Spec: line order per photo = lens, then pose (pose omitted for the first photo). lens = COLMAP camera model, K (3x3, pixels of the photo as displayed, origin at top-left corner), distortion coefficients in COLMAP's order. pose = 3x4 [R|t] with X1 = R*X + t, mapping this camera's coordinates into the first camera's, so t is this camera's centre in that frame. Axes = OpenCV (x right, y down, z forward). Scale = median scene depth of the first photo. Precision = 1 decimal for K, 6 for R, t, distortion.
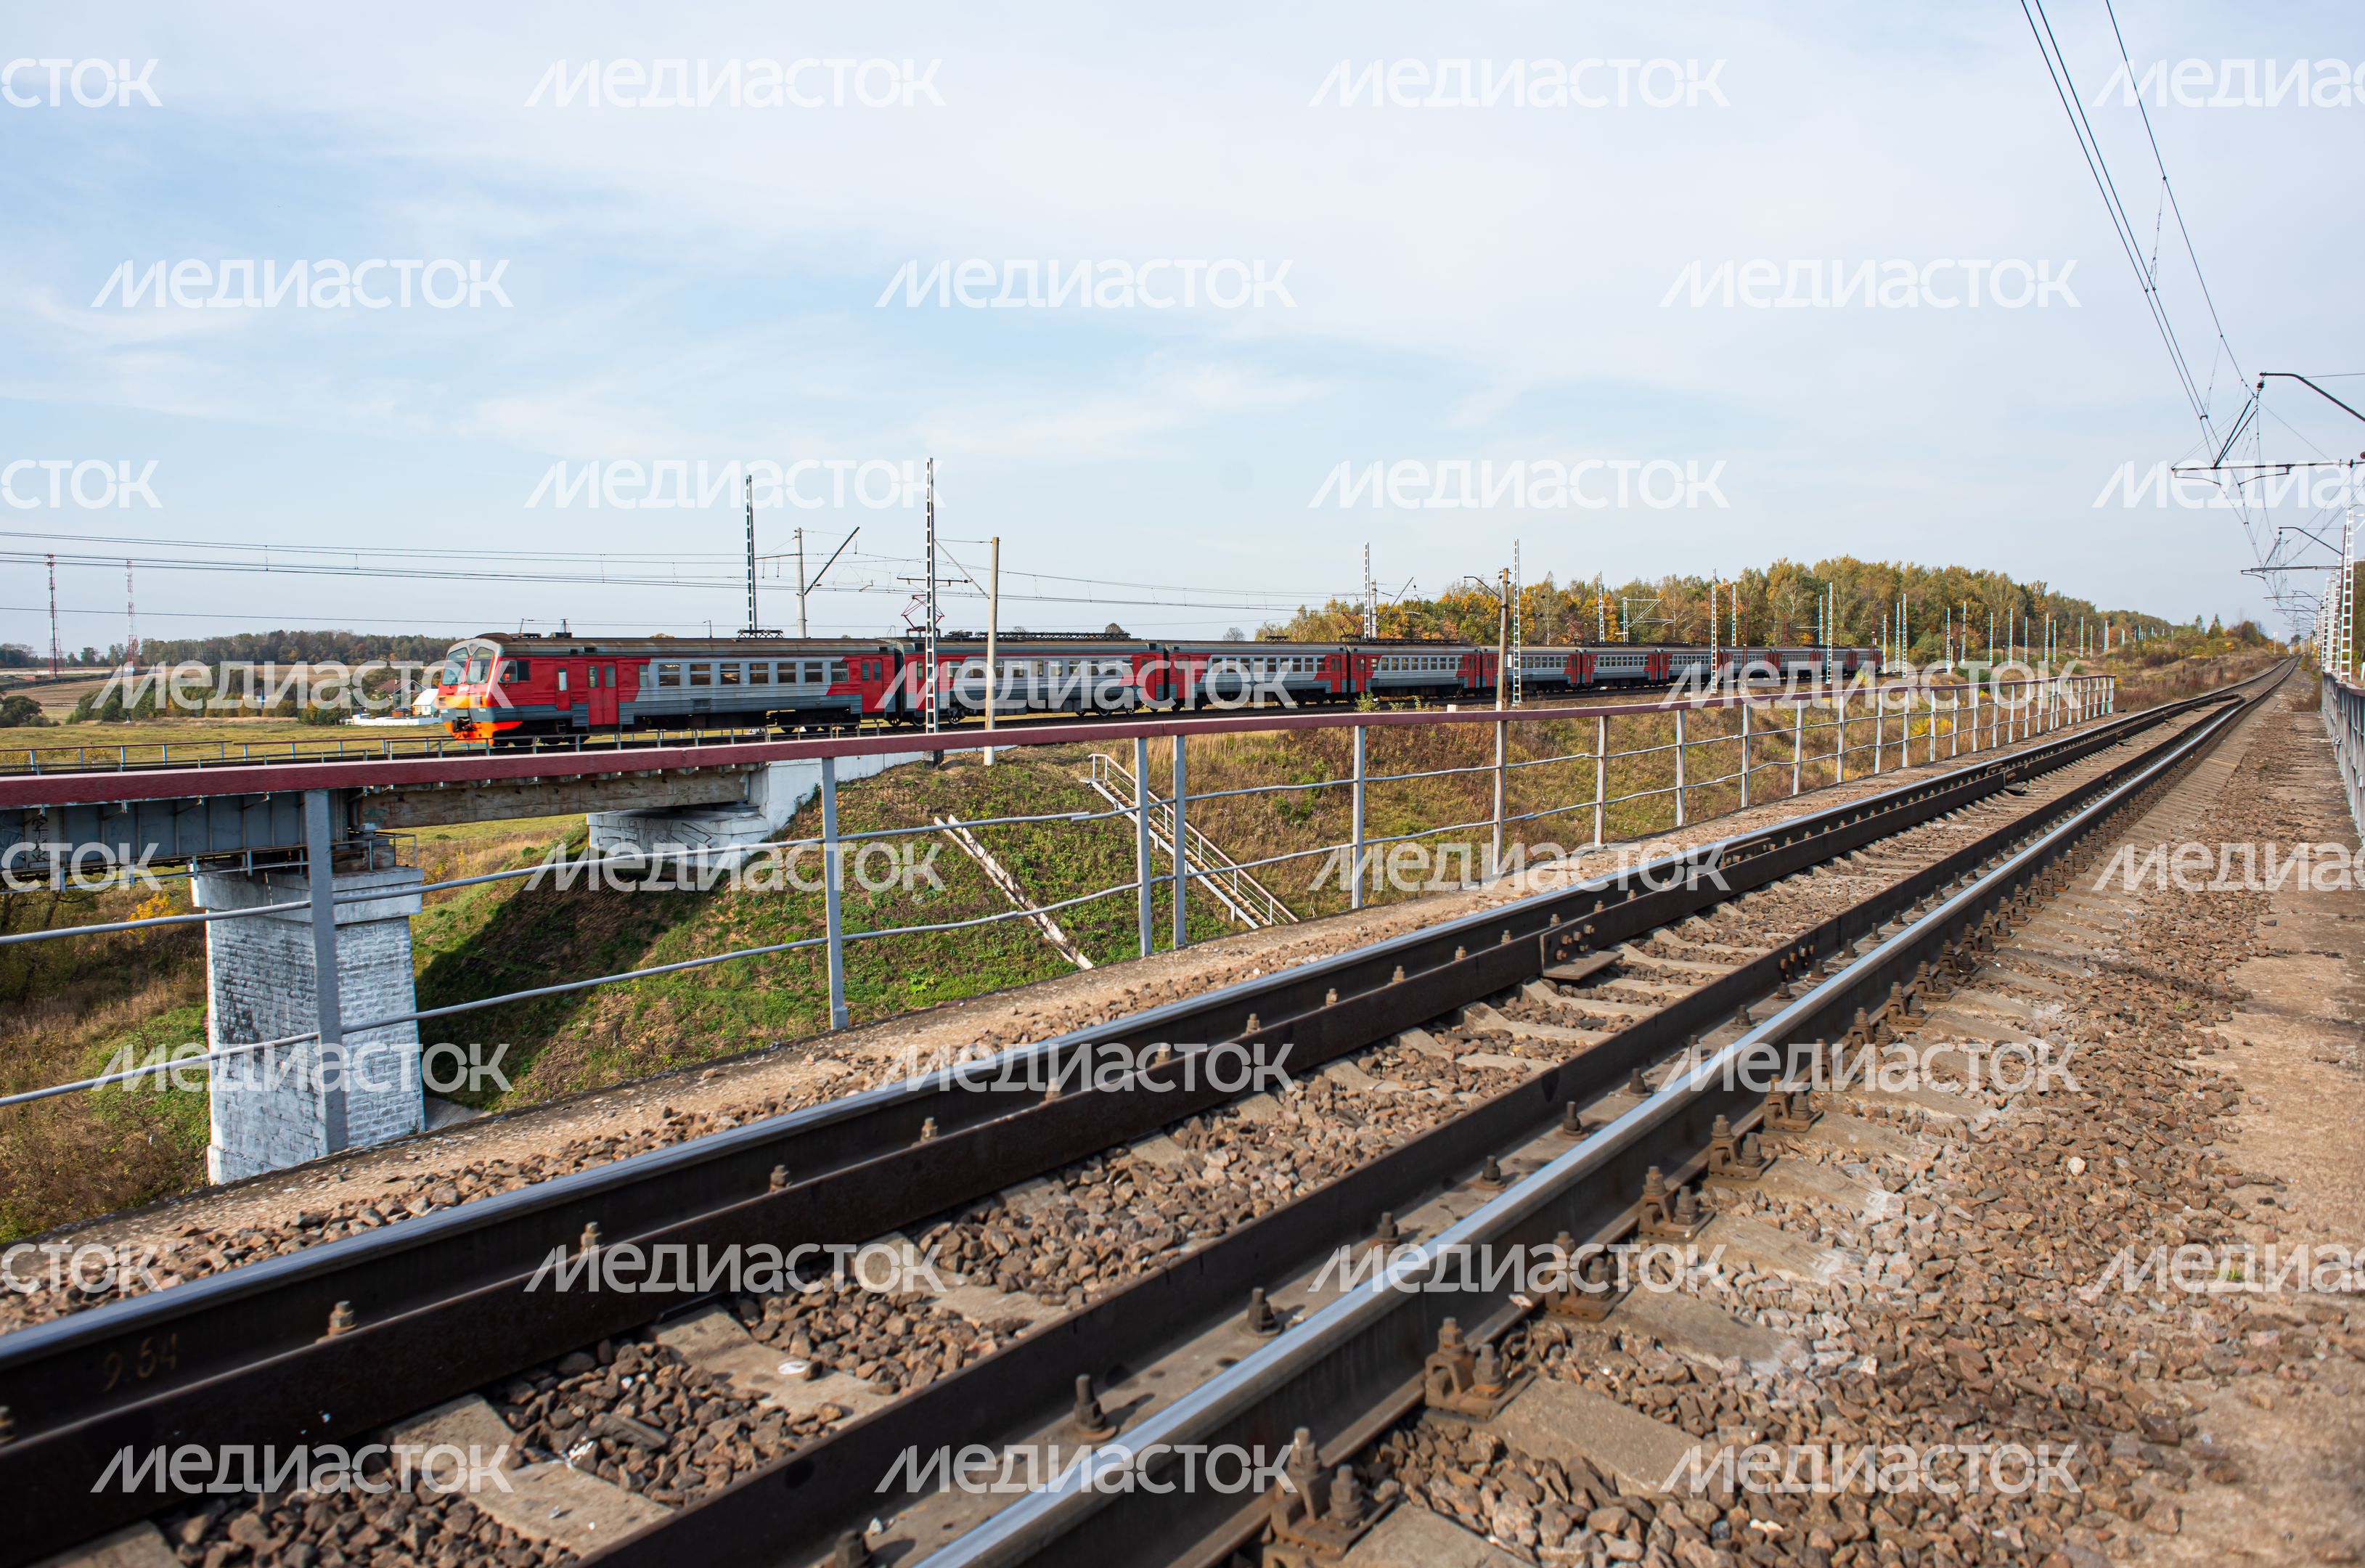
lens RADIAL K [[1611.8, 0, 1182.5], [0, 1611.8, 784.0], [0, 0, 1]] dist [-0.075251, 0.058047]
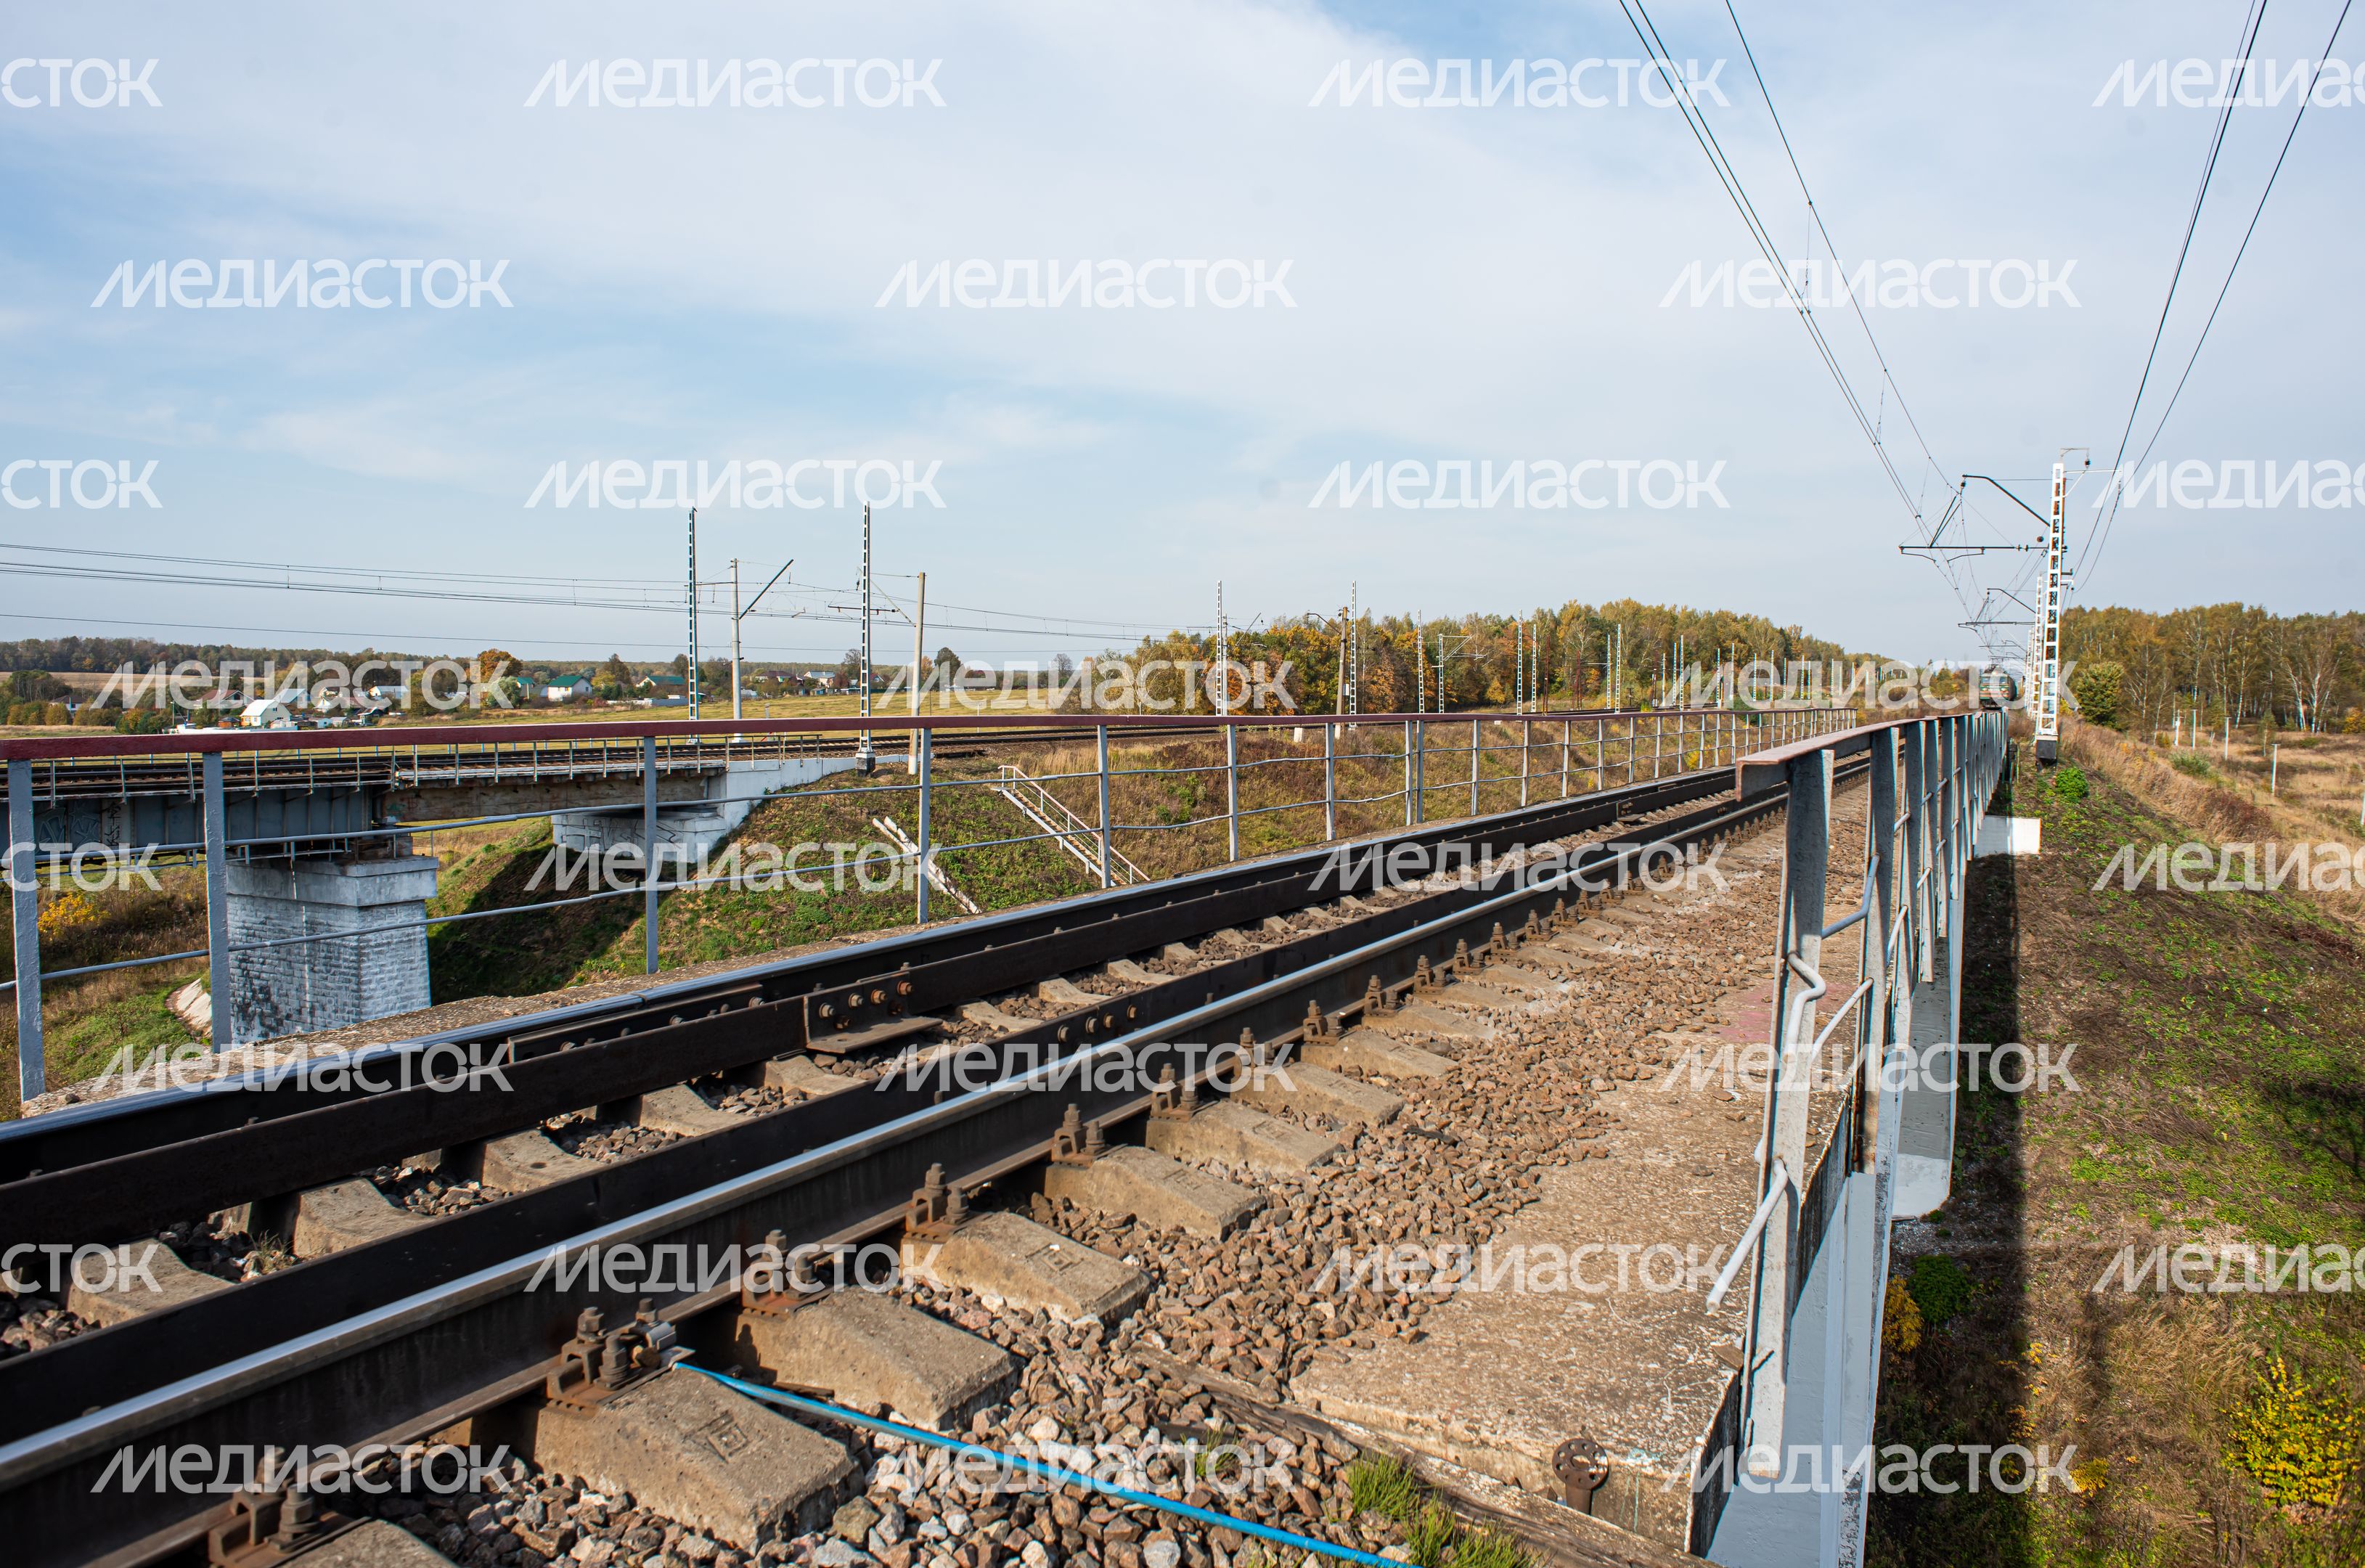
lens RADIAL K [[1611.8, 0, 1182.5], [0, 1611.8, 784.0], [0, 0, 1]] dist [-0.075251, 0.058047]
pose [[0.991583, 0.009938, 0.129088, -0.075291], [-0.007906, 0.999837, -0.016246, 0.011442], [-0.129228, 0.015089, 0.991500, -0.135243]]
